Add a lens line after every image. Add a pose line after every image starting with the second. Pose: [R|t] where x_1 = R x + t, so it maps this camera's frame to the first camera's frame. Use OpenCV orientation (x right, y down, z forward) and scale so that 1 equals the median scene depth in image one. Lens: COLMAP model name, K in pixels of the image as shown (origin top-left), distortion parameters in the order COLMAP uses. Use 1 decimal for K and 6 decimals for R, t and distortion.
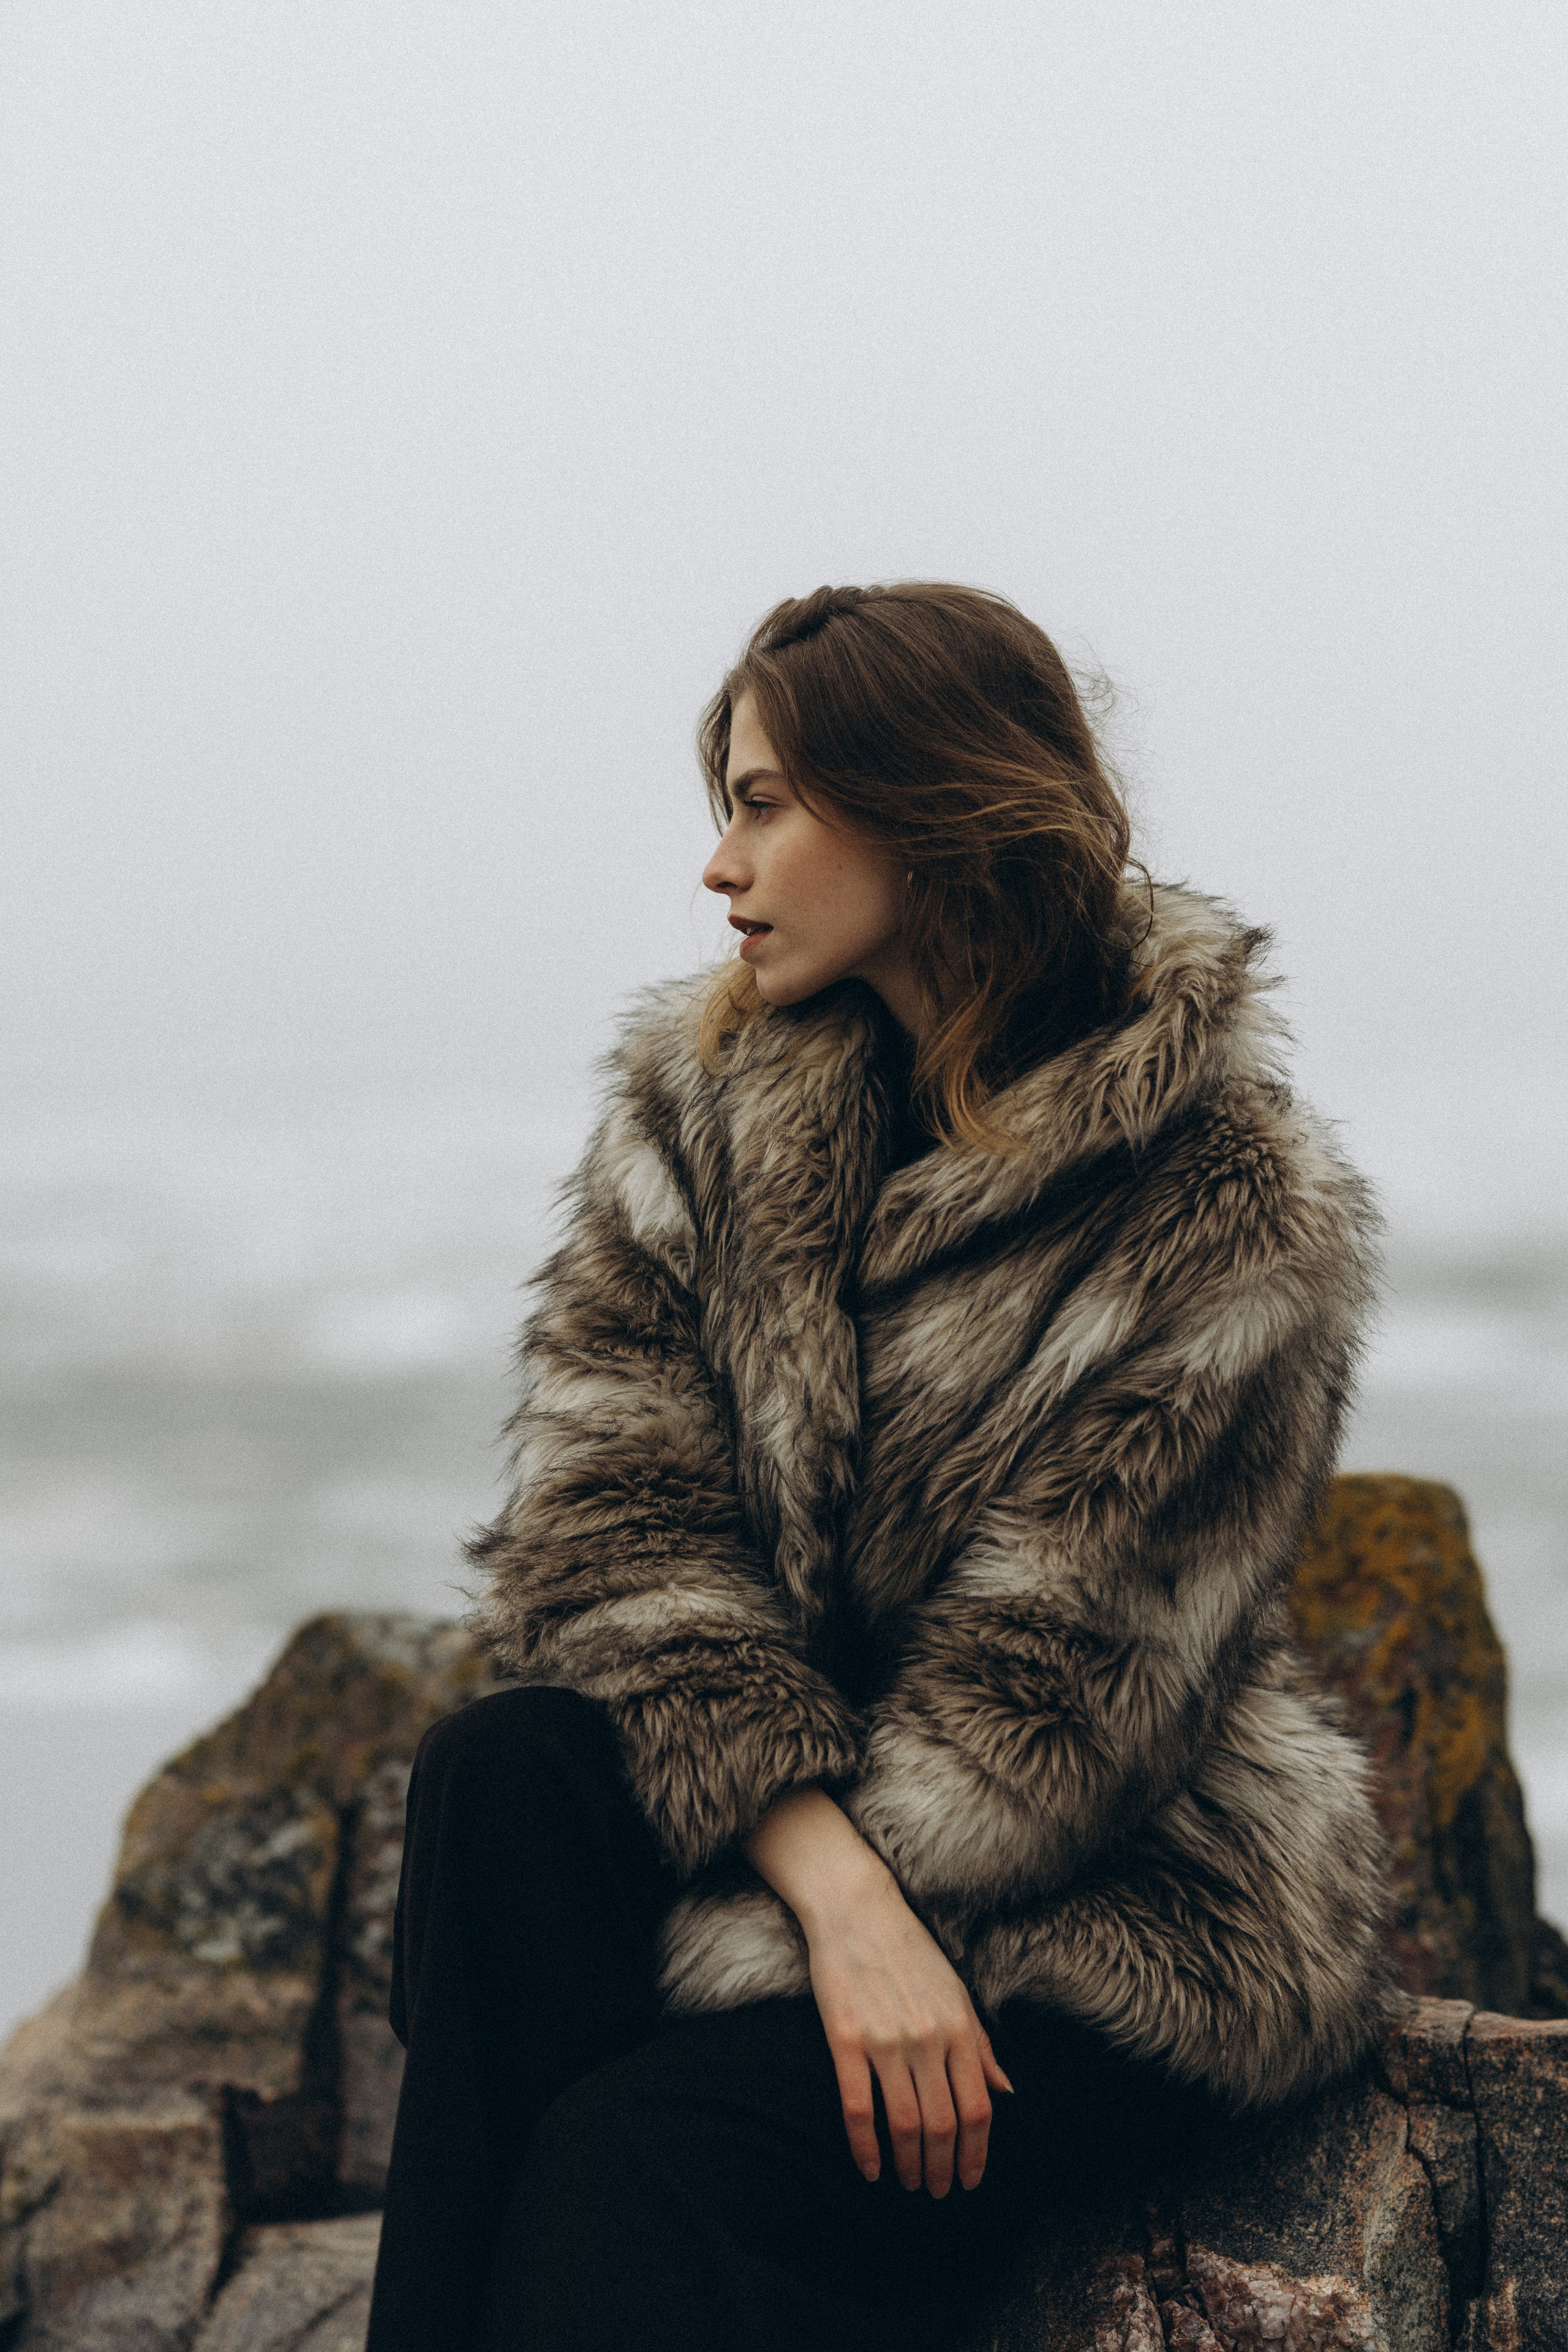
lens RADIAL K [[5522.2, 0, 784.0], [0, 5522.2, 1176.0], [0, 0, 1]] dist [0.830754, -9.197529]
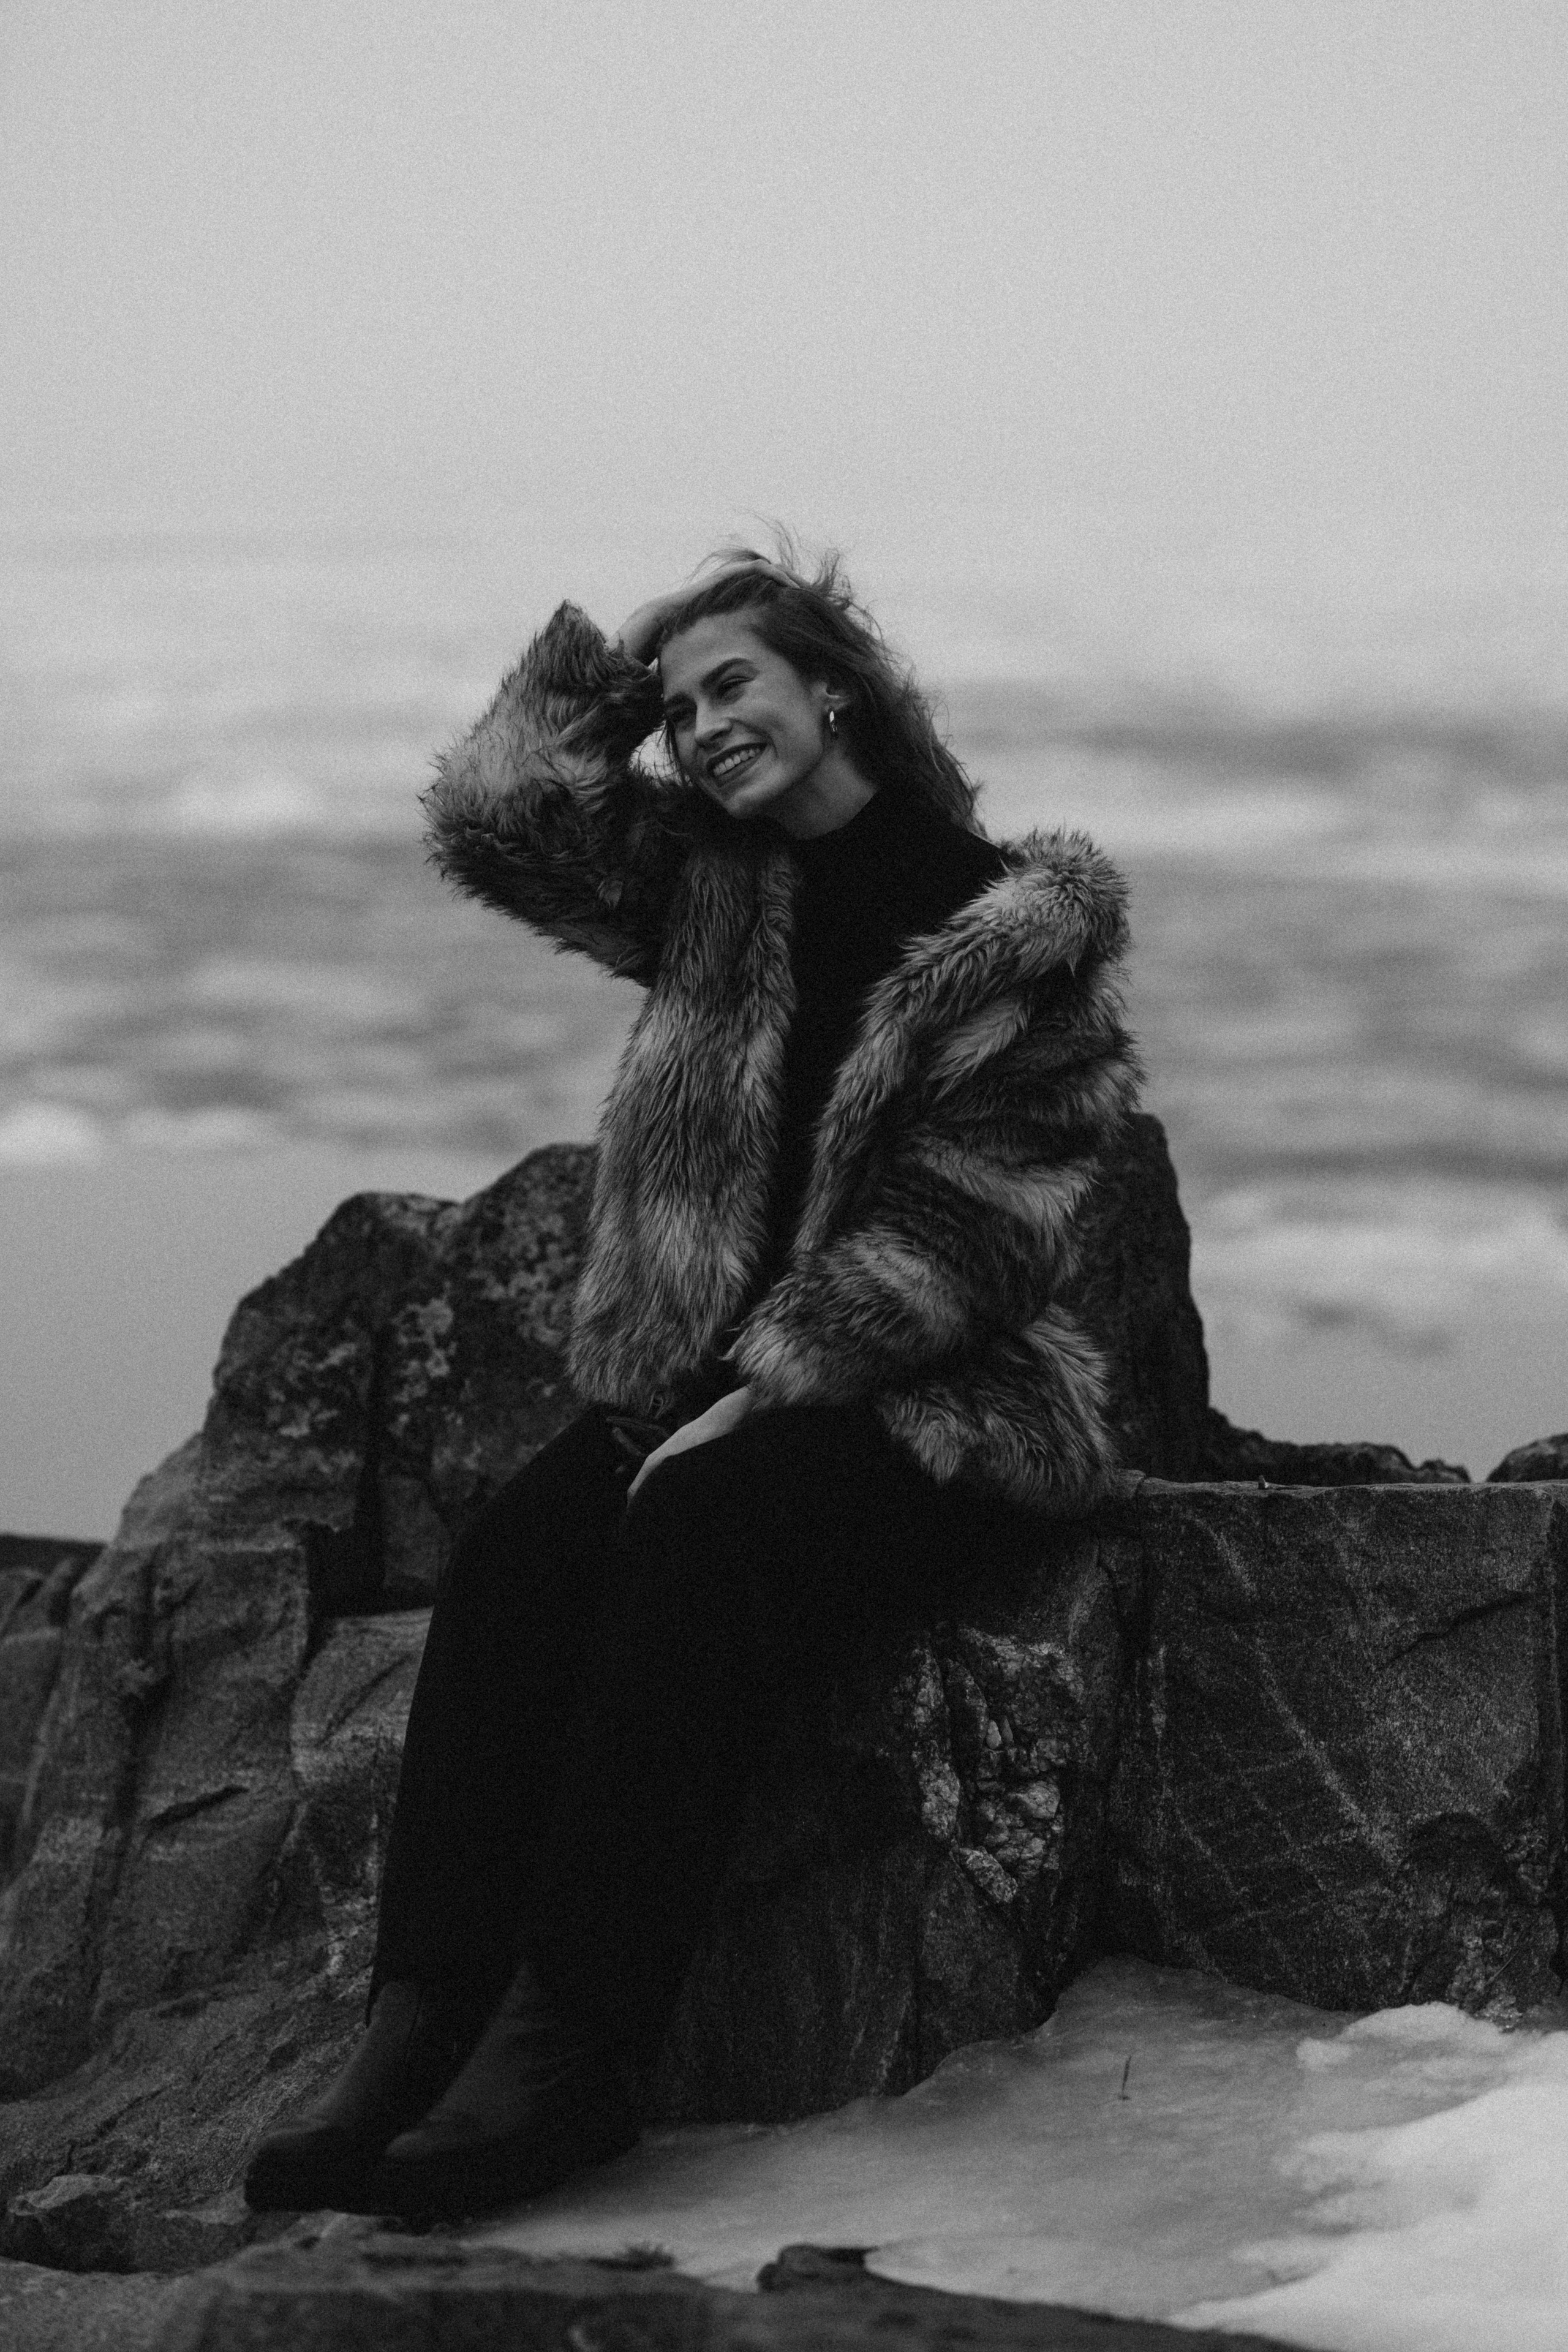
lens RADIAL K [[5579.7, 0, 787.3], [0, 5579.7, 1126.4], [0, 0, 1]] dist [-0.023099, 0.185657]
pose [[0.999525, 0.002428, 0.030738, -0.020268], [-0.005202, 0.995884, 0.090493, -0.074368], [-0.030392, -0.090610, 0.995423, -0.447359]]
